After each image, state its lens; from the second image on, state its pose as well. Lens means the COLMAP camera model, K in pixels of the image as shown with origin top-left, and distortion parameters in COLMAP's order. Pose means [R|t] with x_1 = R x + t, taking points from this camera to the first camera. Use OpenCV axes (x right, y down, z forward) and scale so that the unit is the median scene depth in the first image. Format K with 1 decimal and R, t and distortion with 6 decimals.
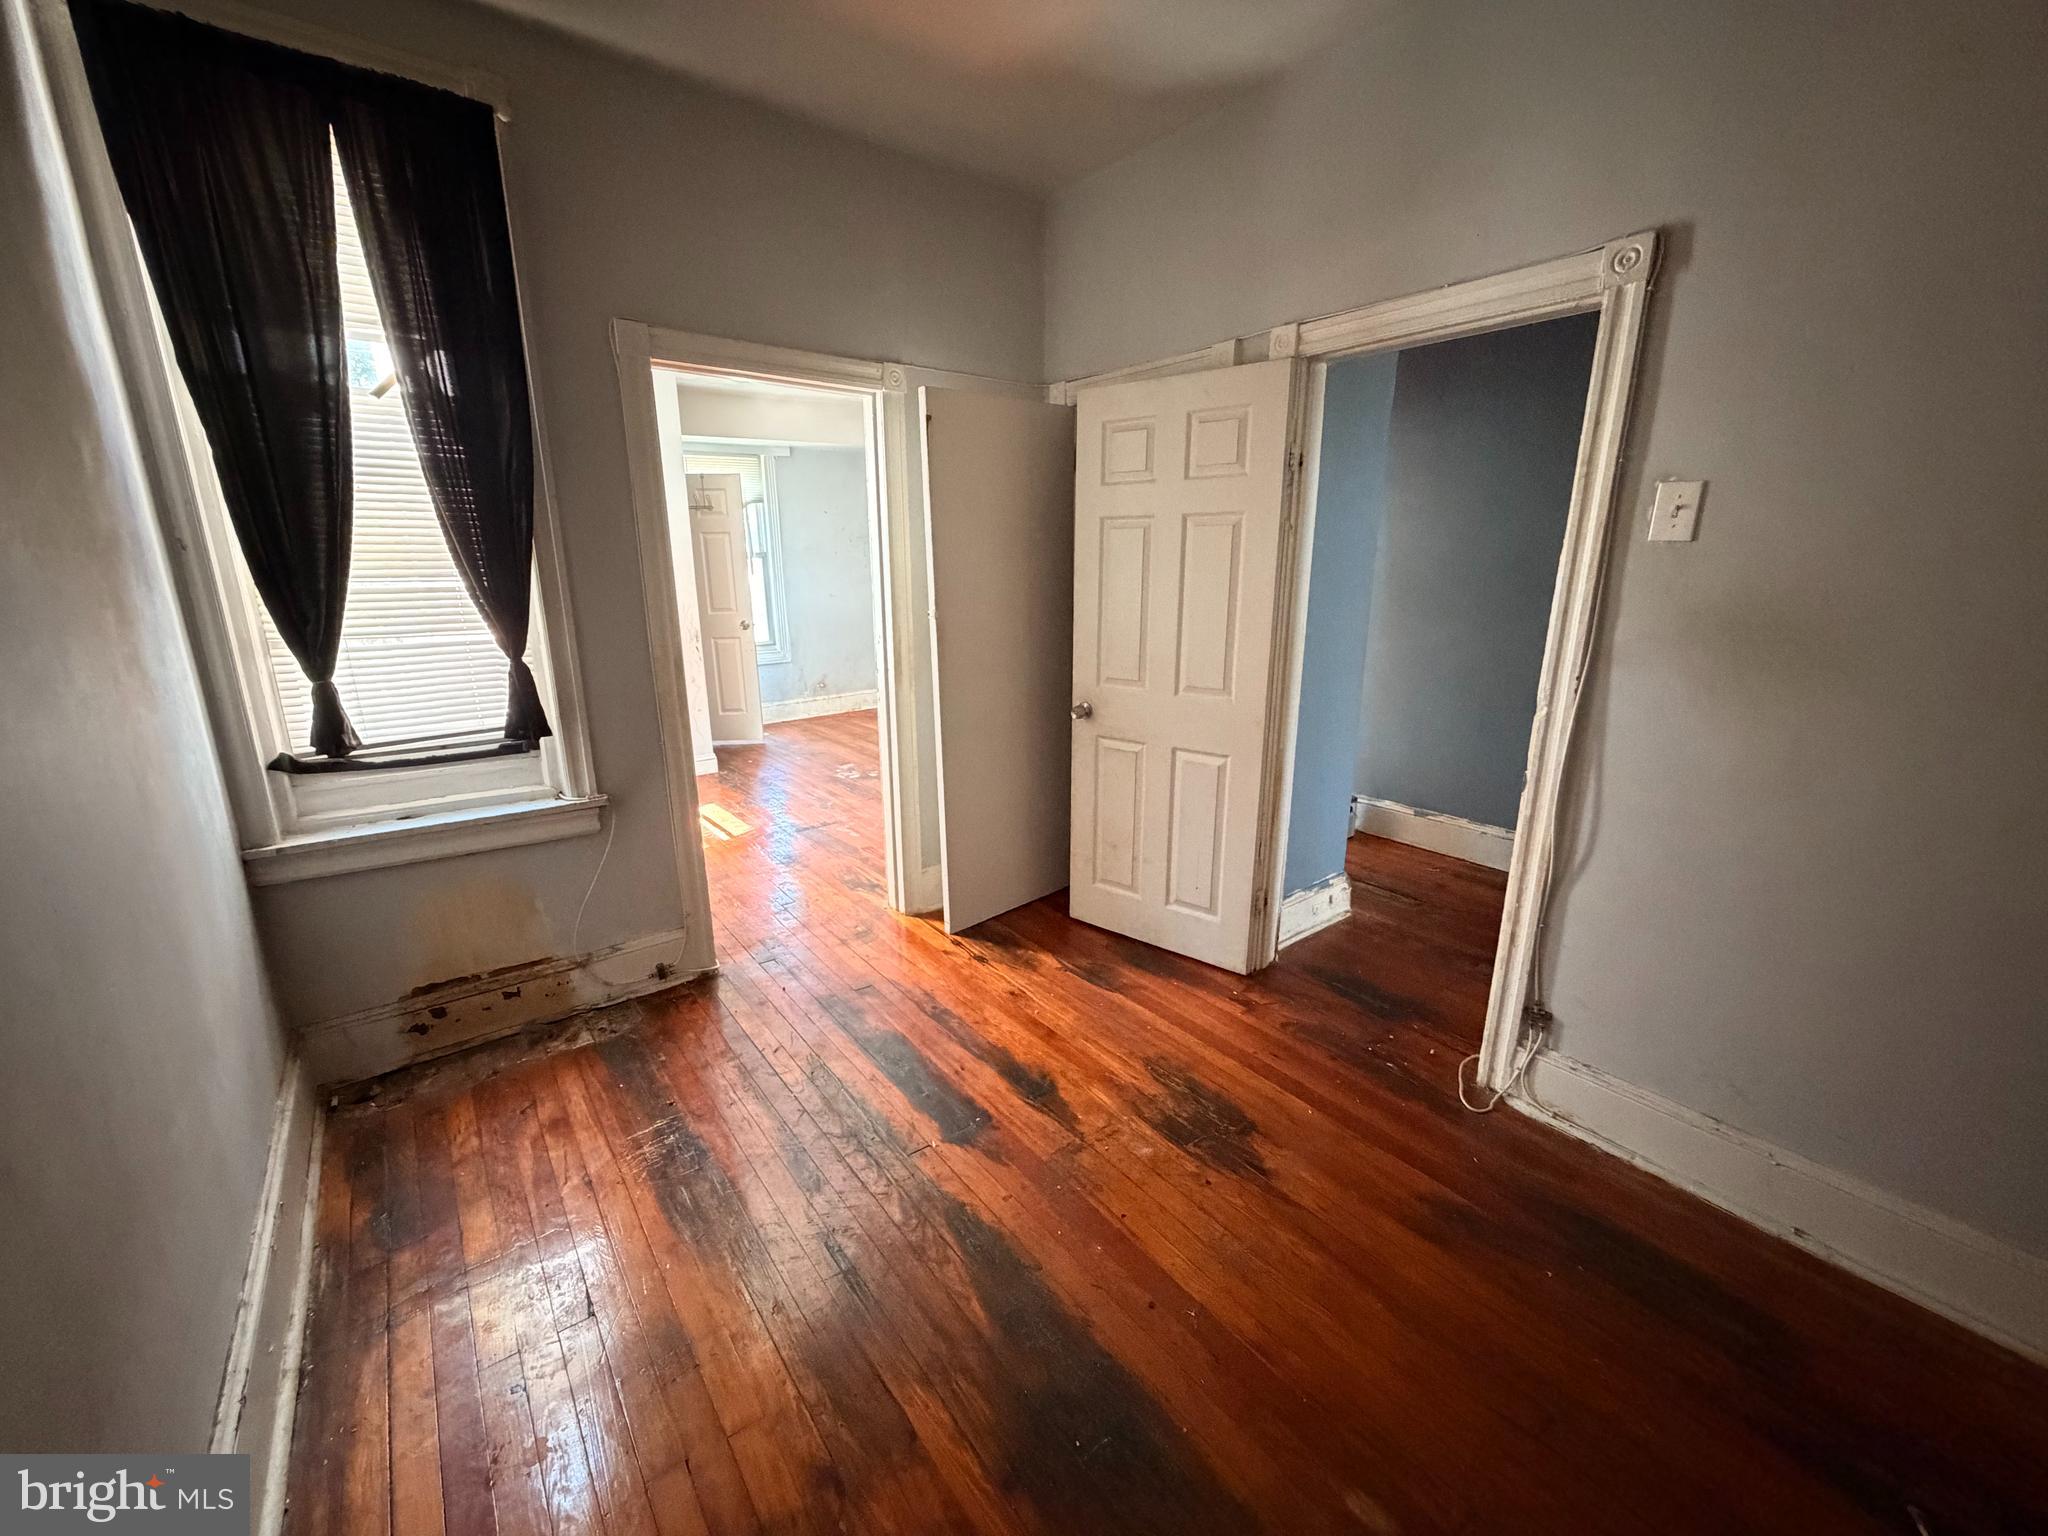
lens RADIAL K [[822.4, 0, 1019.9], [0, 822.4, 767.4], [0, 0, 1]] dist [0.000247, 0.000635]
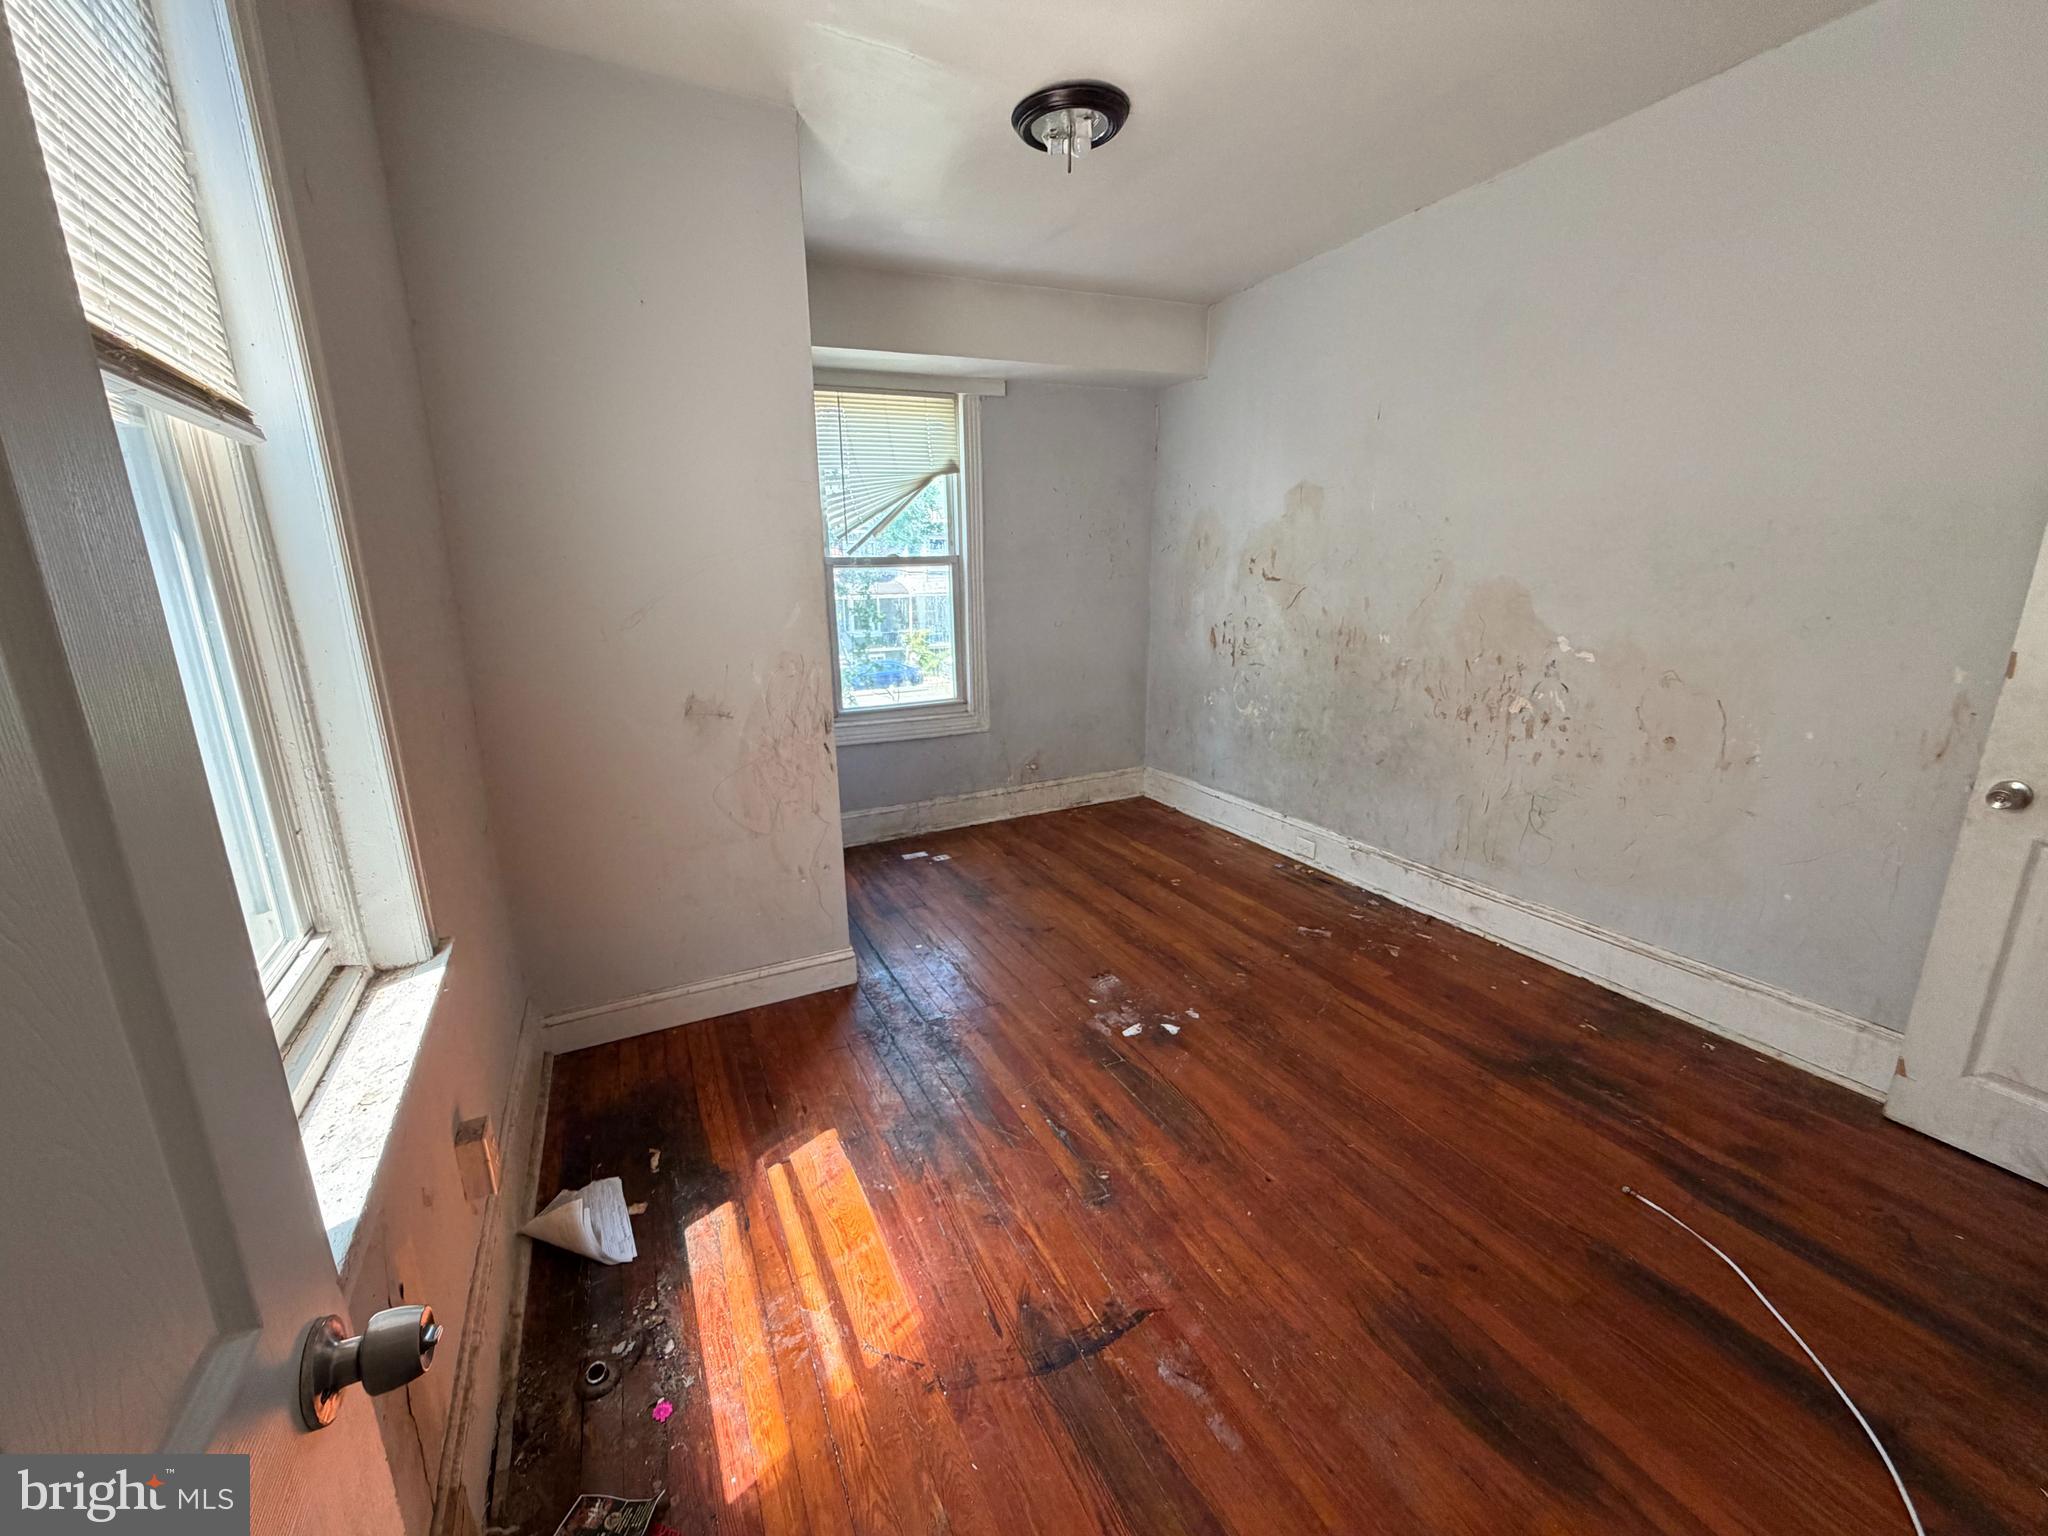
lens RADIAL K [[822.4, 0, 1019.9], [0, 822.4, 767.4], [0, 0, 1]] dist [0.000247, 0.000635]
pose [[0.980670, 0.042147, -0.191077, -0.184714], [-0.043550, 0.999046, -0.003150, -0.136708], [0.190762, 0.011411, 0.981570, 0.540446]]
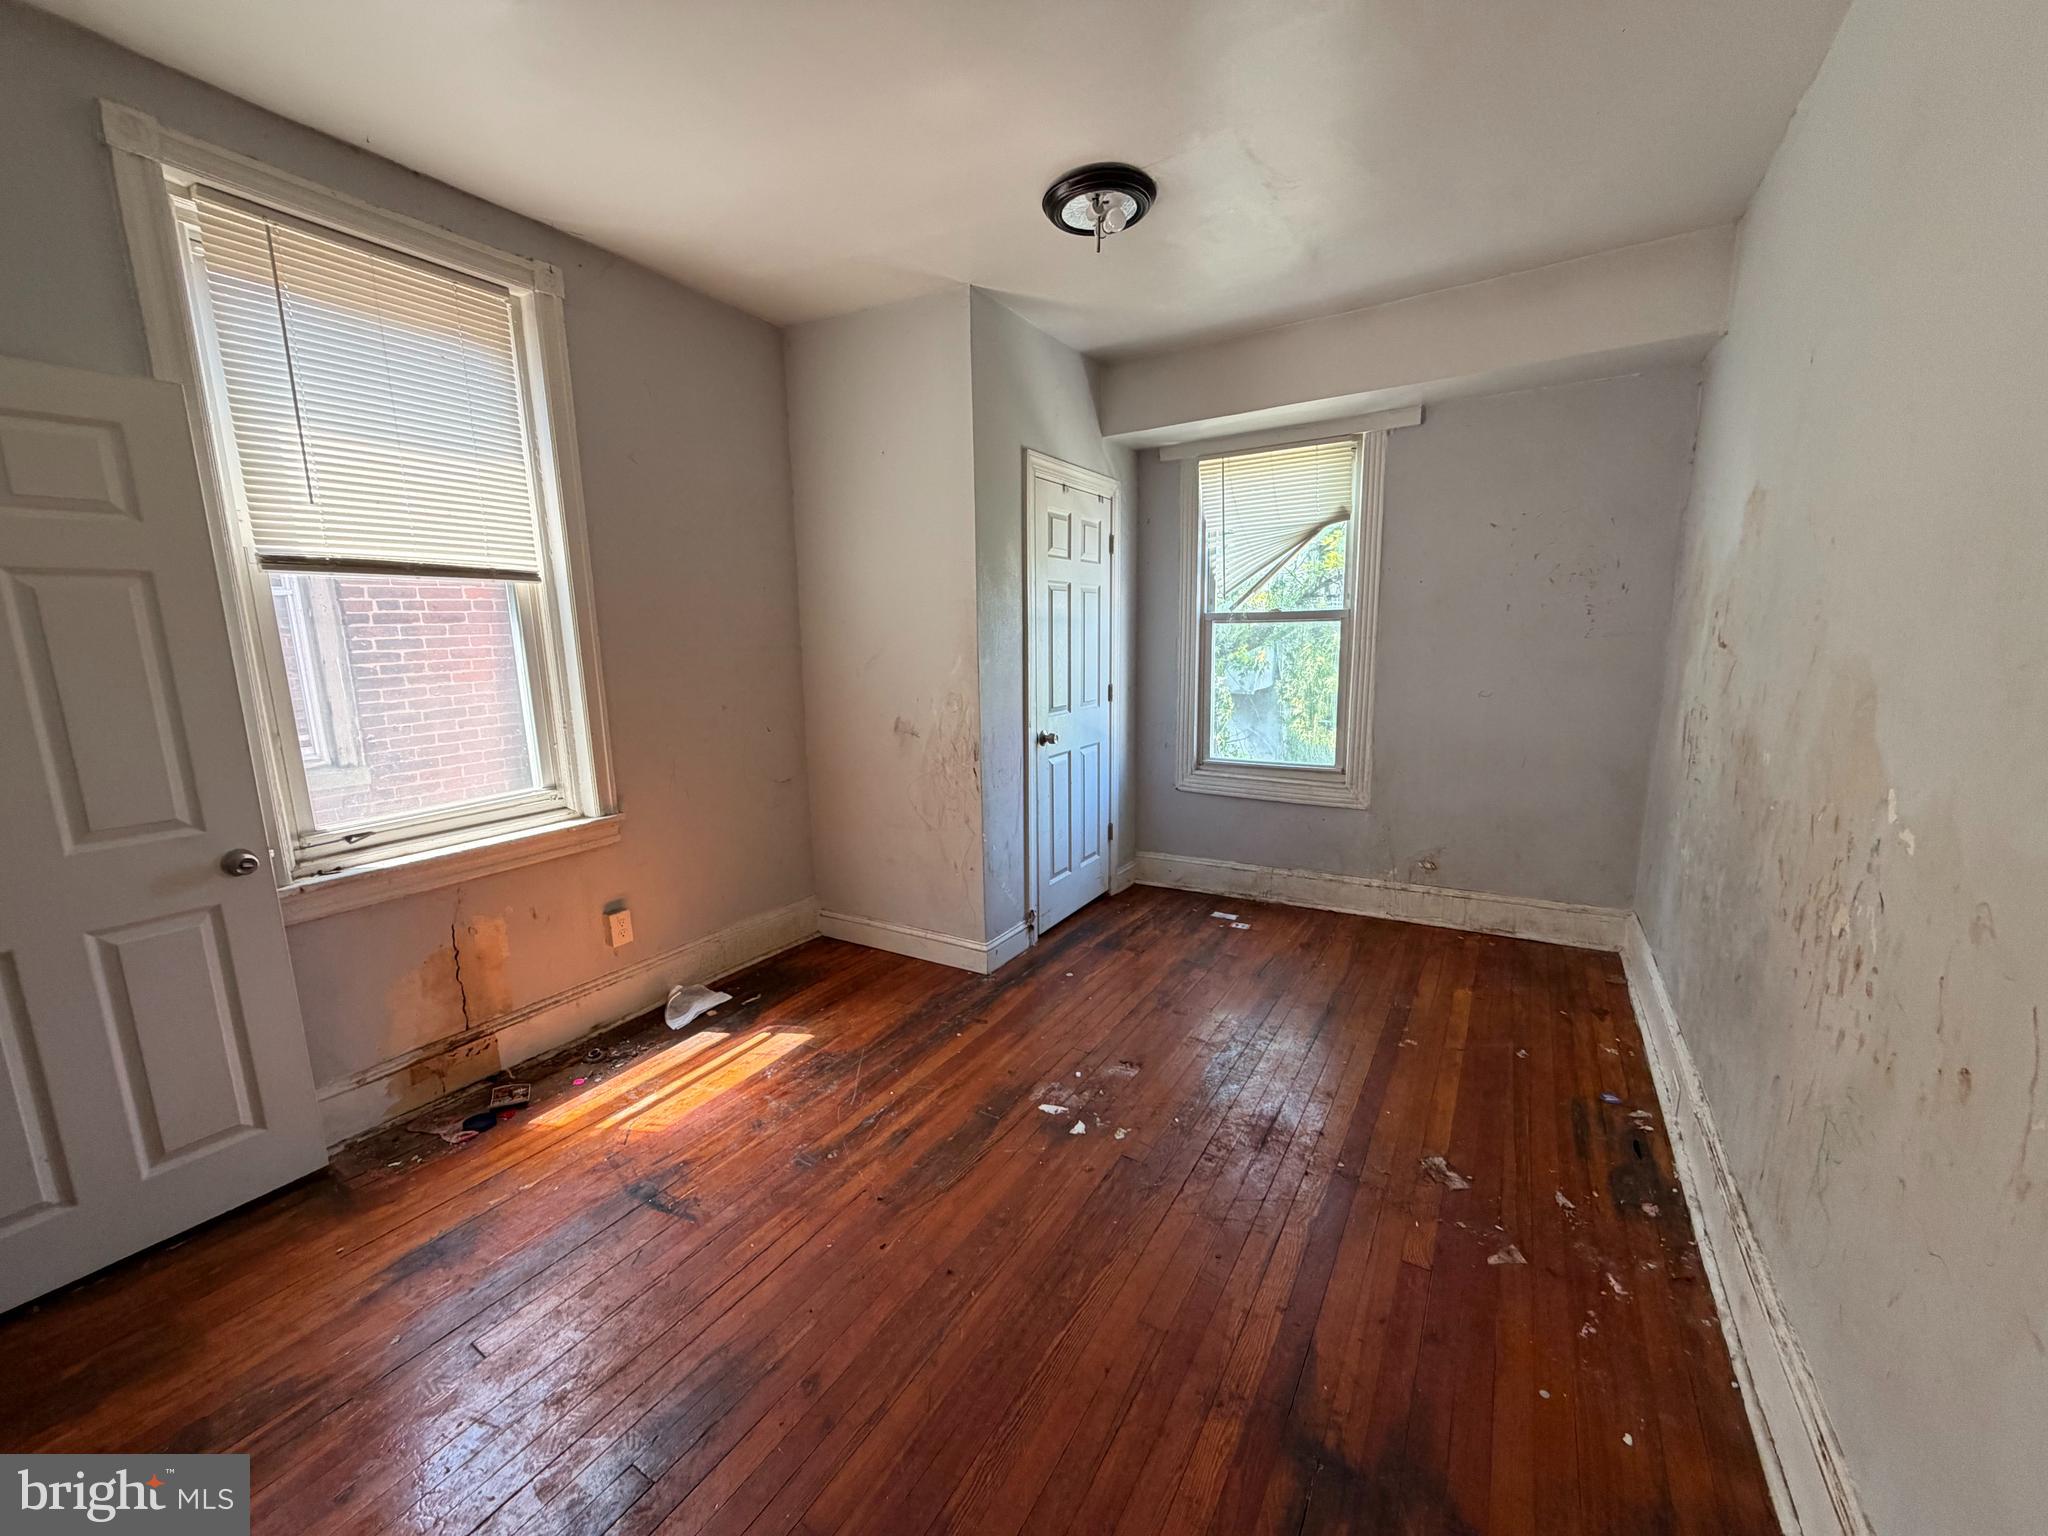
lens RADIAL K [[822.4, 0, 1019.9], [0, 822.4, 767.4], [0, 0, 1]] dist [0.000247, 0.000635]
pose [[0.360702, 0.163165, -0.918298, 0.173806], [-0.218930, 0.971882, 0.086691, -0.207775], [0.906622, 0.169773, 0.386282, 0.796369]]
